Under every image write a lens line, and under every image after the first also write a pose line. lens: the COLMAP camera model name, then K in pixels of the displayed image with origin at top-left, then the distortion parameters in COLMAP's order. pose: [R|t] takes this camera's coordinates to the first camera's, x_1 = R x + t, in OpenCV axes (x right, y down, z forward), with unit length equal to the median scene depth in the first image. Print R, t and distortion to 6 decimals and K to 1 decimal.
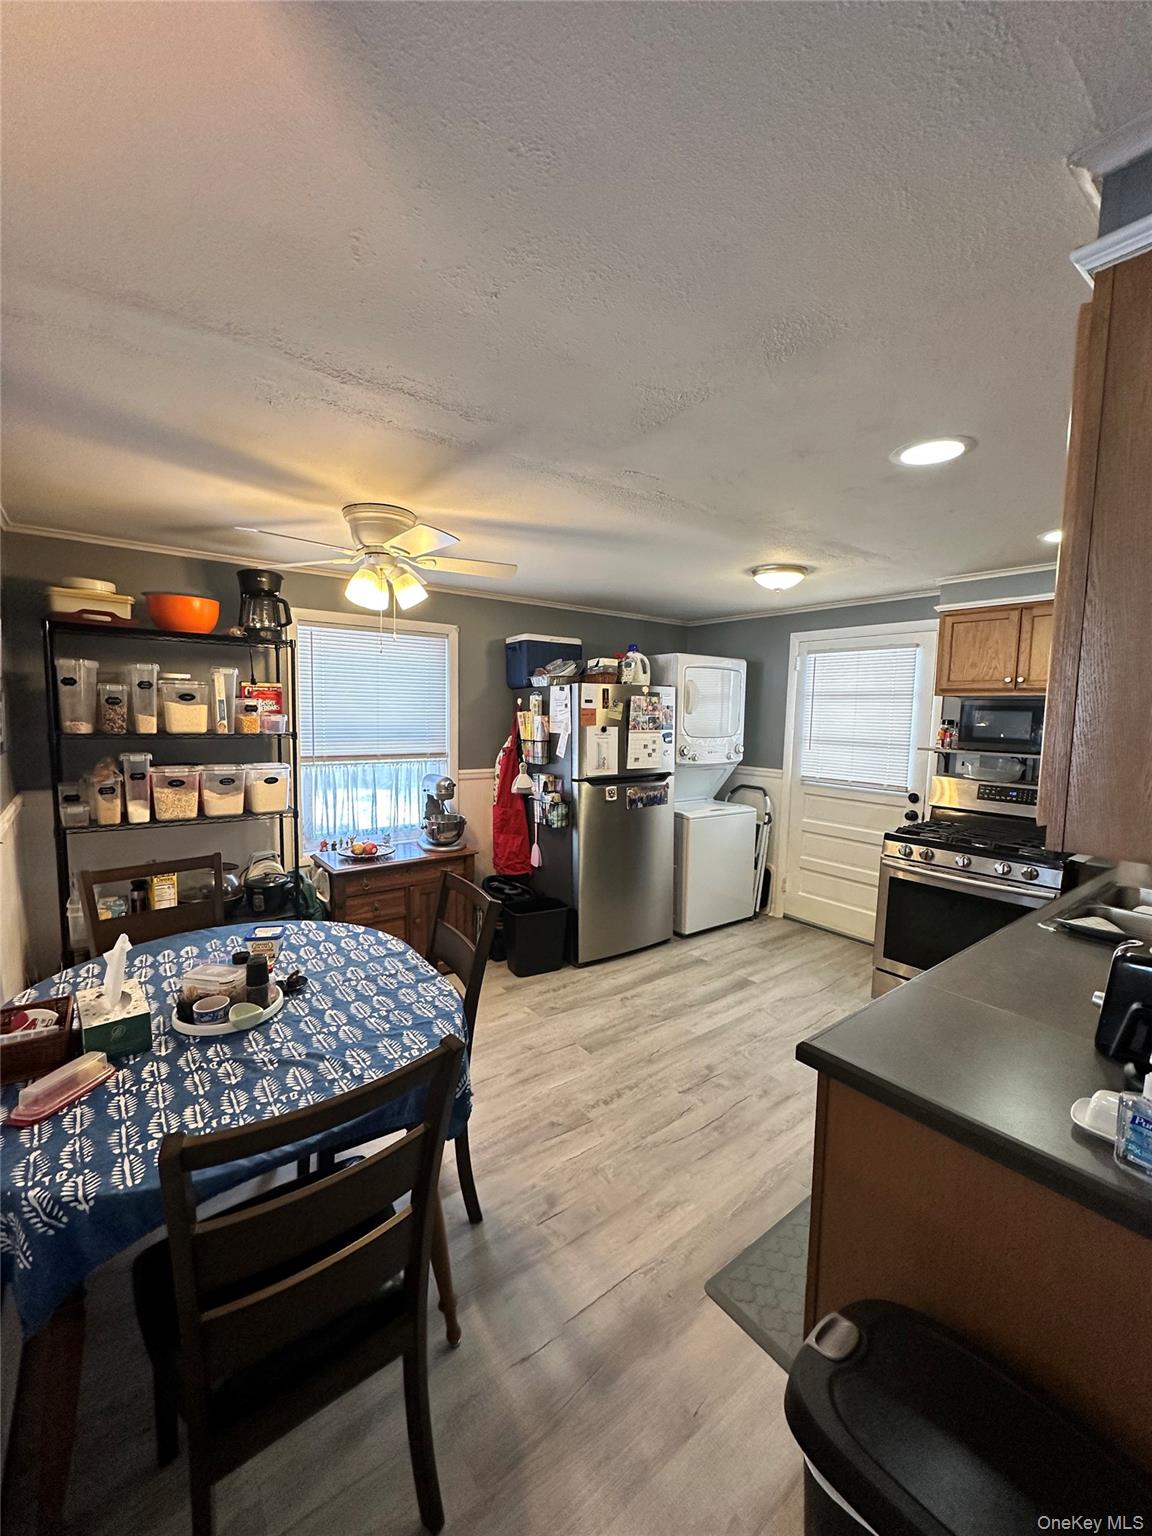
lens RADIAL K [[613.0, 0, 573.0], [0, 613.0, 767.9], [0, 0, 1]] dist [-0.002156, -0.000651]
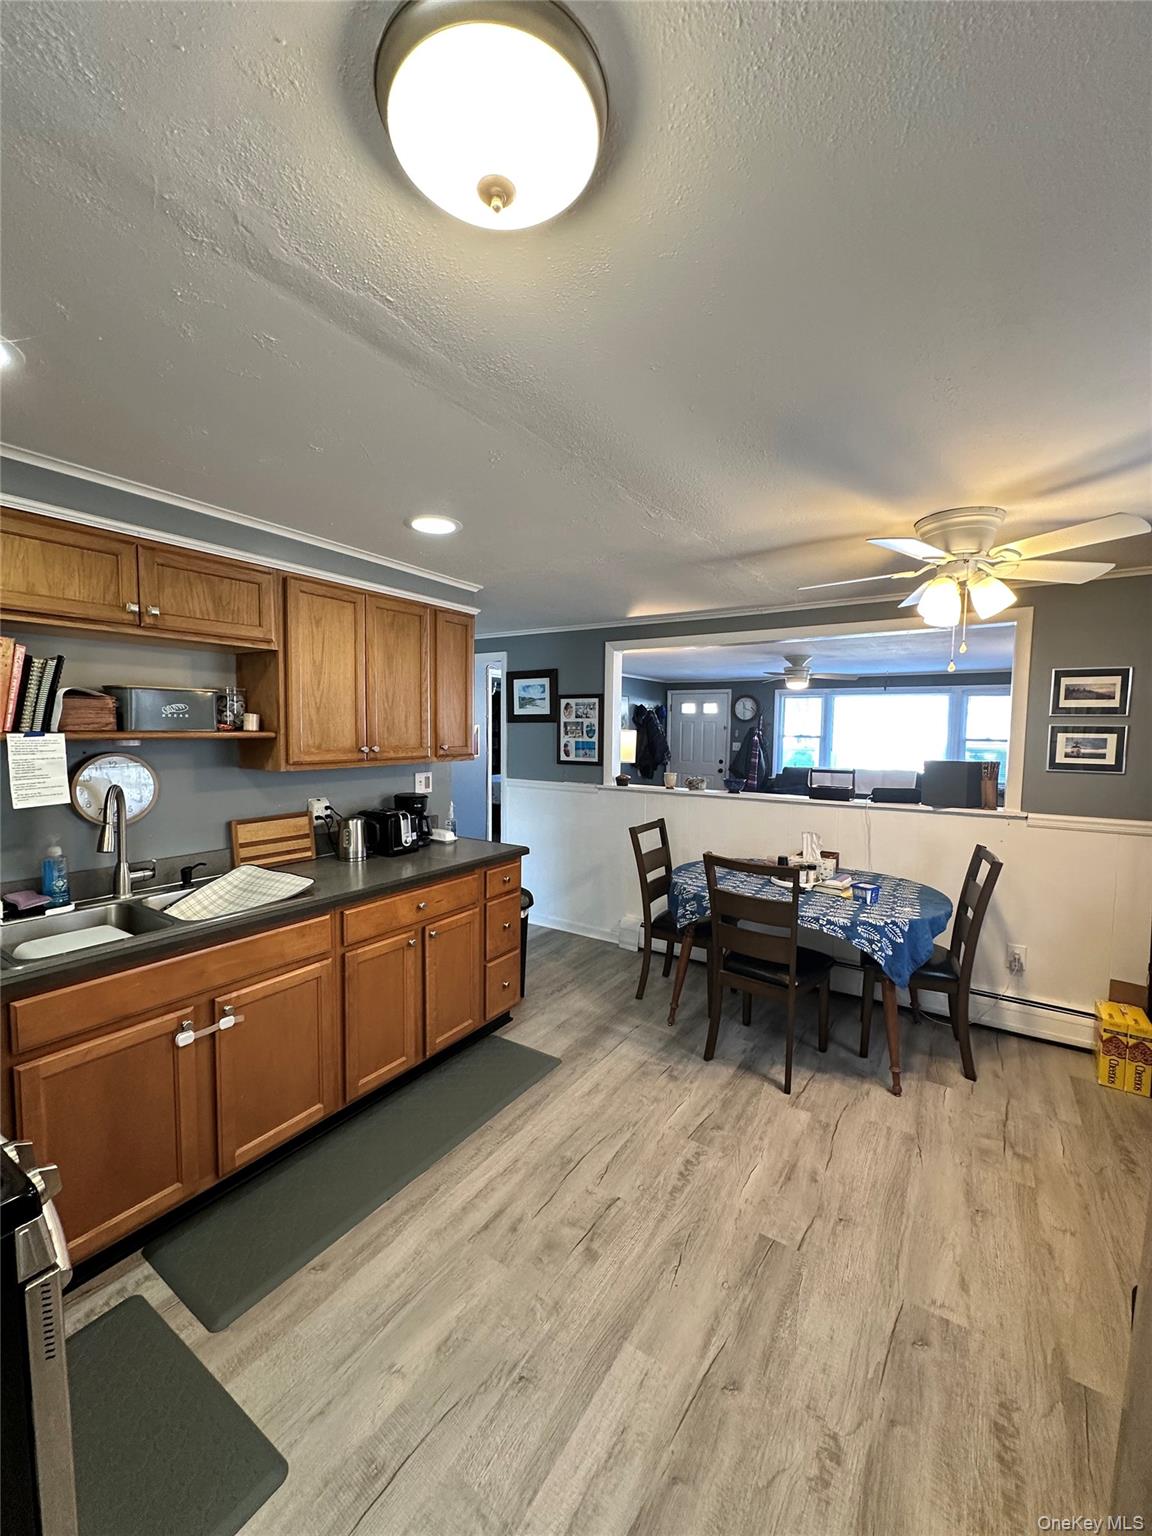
lens RADIAL K [[613.0, 0, 569.2], [0, 613.0, 772.1], [0, 0, 1]] dist [-0.002156, -0.000651]
pose [[-0.947298, -0.008167, -0.320250, 0.522301], [-0.060808, 0.986085, 0.154721, -0.148969], [0.314531, 0.166040, -0.934613, 1.720365]]
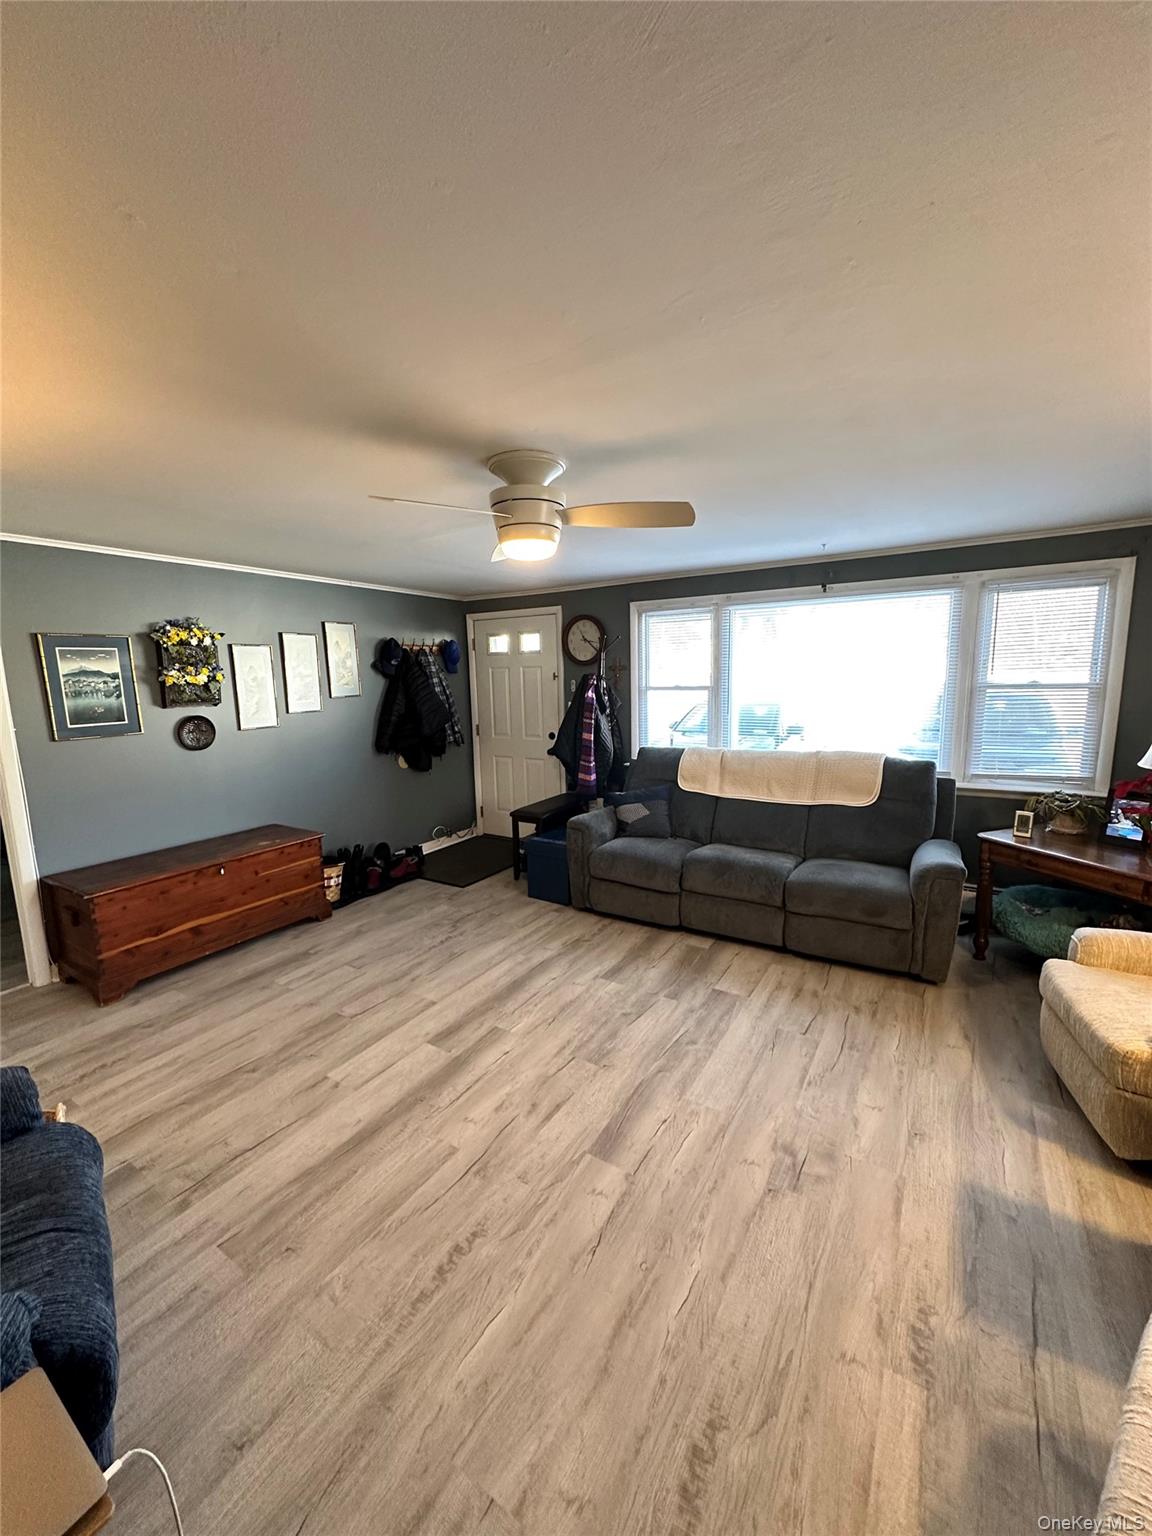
lens RADIAL K [[613.0, 0, 548.8], [0, 613.0, 839.3], [0, 0, 1]] dist [-0.002156, -0.000651]
pose [[-0.944408, 0.079520, -0.319014, 0.389900], [-0.036698, 0.938750, 0.342640, -0.144186], [0.326721, 0.335299, -0.883645, 1.617216]]
